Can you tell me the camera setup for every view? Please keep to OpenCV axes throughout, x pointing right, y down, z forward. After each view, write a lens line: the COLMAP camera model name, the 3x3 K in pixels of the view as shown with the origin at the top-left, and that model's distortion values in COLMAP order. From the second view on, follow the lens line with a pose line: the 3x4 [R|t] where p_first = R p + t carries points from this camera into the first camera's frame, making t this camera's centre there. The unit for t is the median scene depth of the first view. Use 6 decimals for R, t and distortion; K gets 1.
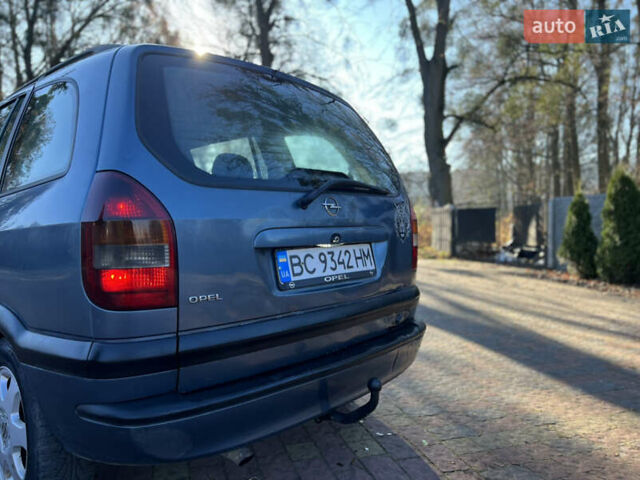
lens RADIAL K [[509.6, 0, 320.0], [0, 509.6, 240.0], [0, 0, 1]] dist [0.072159, -0.065845]
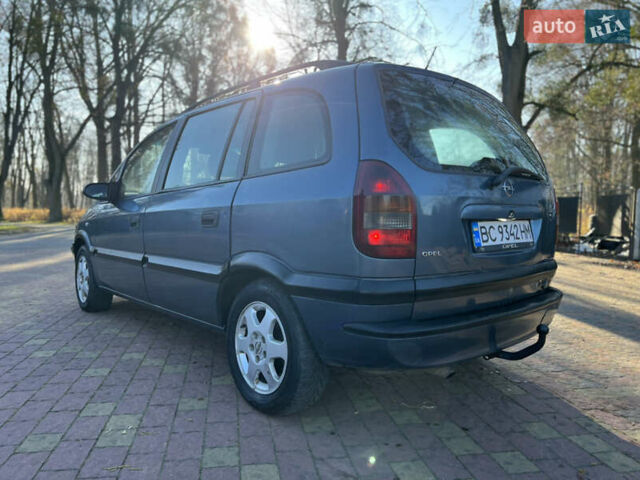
lens RADIAL K [[509.6, 0, 320.0], [0, 509.6, 240.0], [0, 0, 1]] dist [0.072159, -0.065845]
pose [[0.993870, 0.032641, -0.105631, -0.168089], [-0.029734, 0.999137, 0.028986, 0.020440], [0.106486, -0.025667, 0.993983, -0.176625]]
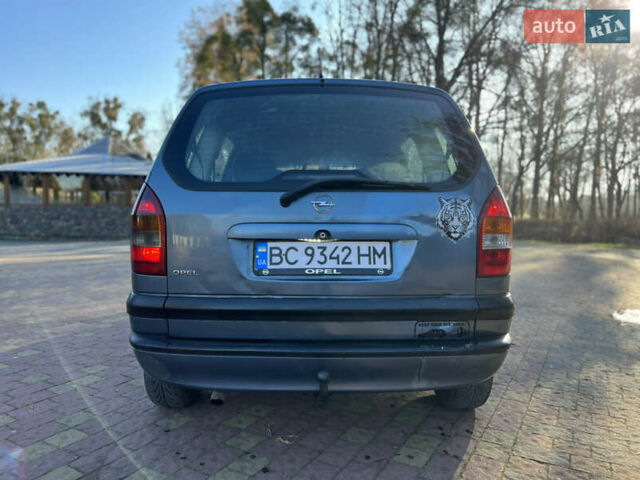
lens RADIAL K [[509.6, 0, 320.0], [0, 509.6, 240.0], [0, 0, 1]] dist [0.072159, -0.065845]
pose [[0.668909, 0.060583, -0.740871, 0.454952], [-0.040535, 0.998163, 0.045025, -0.021826], [0.742238, -0.000086, 0.670136, 0.156419]]
